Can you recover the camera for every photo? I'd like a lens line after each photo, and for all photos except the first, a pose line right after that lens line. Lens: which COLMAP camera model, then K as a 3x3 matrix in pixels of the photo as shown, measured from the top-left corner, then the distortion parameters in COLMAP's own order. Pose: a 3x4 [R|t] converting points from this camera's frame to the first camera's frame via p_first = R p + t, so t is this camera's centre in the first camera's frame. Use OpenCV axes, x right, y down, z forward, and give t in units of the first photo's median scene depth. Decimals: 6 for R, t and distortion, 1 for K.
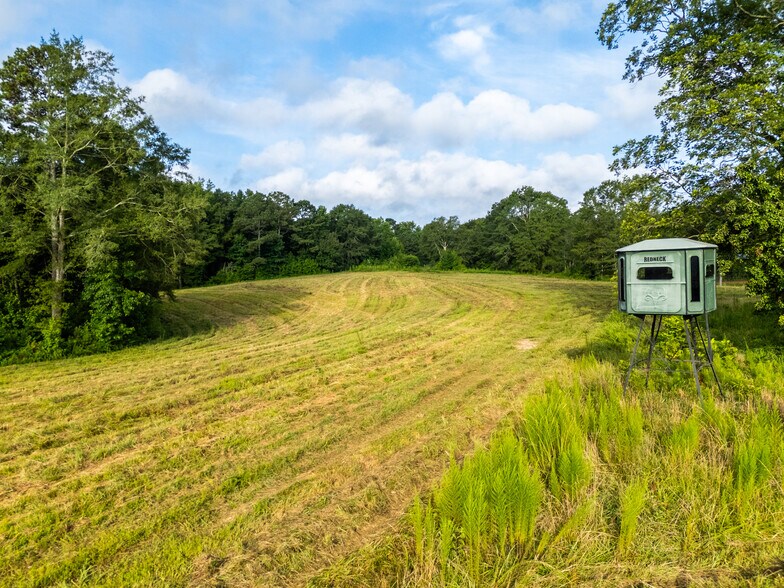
lens RADIAL K [[566.4, 0, 392.0], [0, 566.4, 294.0], [0, 0, 1]] dist [0.004428, -0.002760]
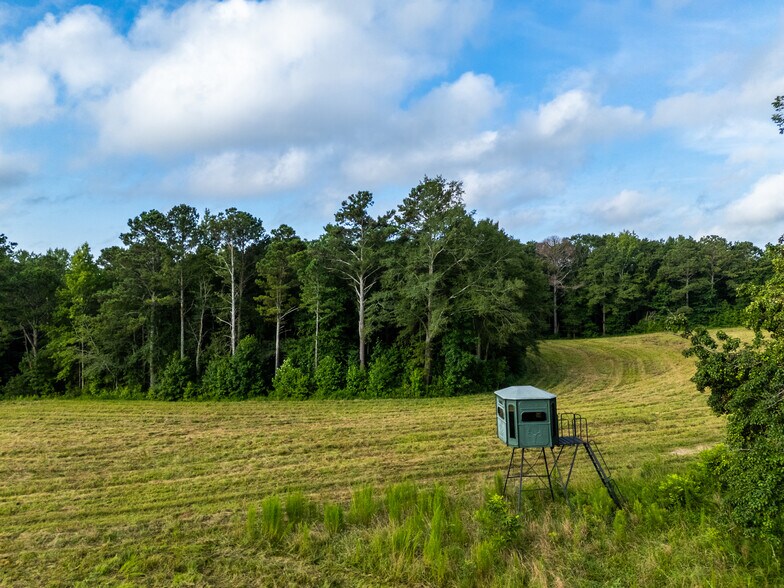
lens RADIAL K [[566.4, 0, 392.0], [0, 566.4, 294.0], [0, 0, 1]] dist [0.004428, -0.002760]
pose [[0.682725, -0.007396, -0.730638, 0.129635], [-0.036682, 0.998341, -0.044382, -0.025398], [0.729754, 0.057102, 0.681321, -0.015543]]
